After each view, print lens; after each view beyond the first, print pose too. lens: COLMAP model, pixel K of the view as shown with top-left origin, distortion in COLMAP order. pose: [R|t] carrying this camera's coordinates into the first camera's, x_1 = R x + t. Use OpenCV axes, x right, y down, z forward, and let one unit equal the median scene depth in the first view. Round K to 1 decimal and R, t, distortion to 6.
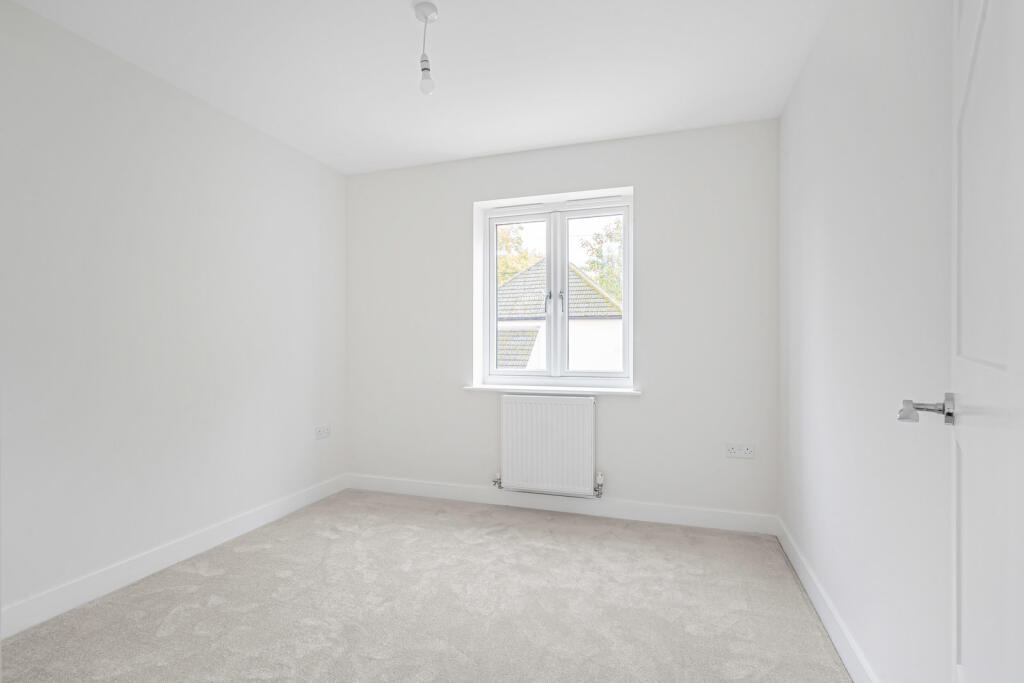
lens RADIAL K [[496.1, 0, 512.0], [0, 496.1, 341.5], [0, 0, 1]] dist [-0.000547, 0.000309]
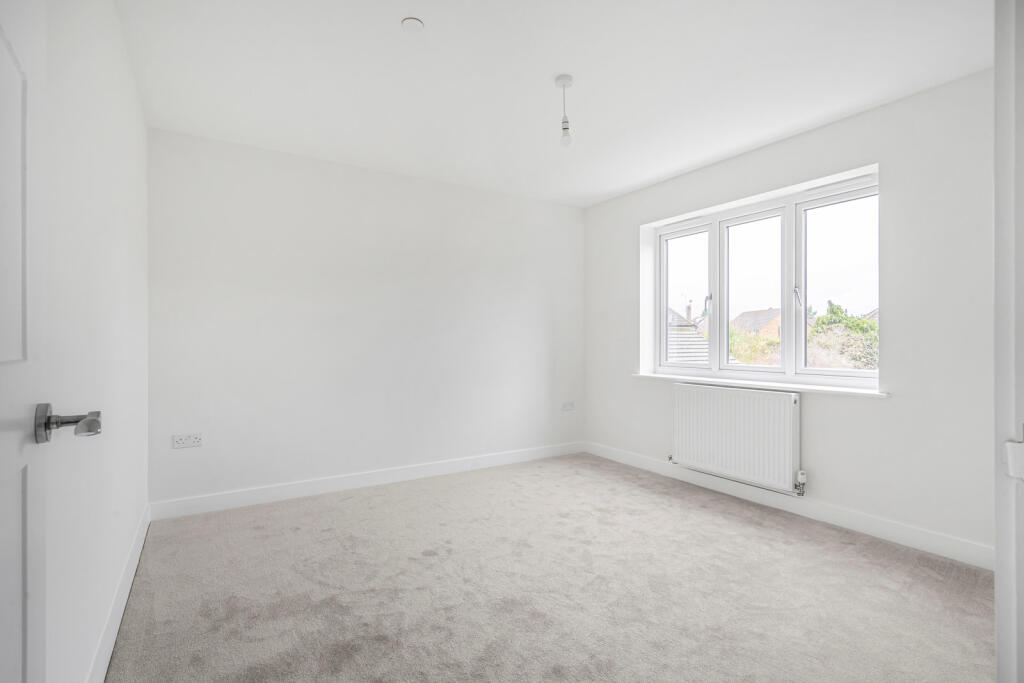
lens RADIAL K [[496.1, 0, 512.0], [0, 496.1, 341.5], [0, 0, 1]] dist [-0.000547, 0.000309]
pose [[0.765471, 0.002615, -0.643465, 0.370329], [0.002290, 0.999974, 0.006788, -0.000598], [0.643466, -0.006669, 0.765446, -0.122667]]
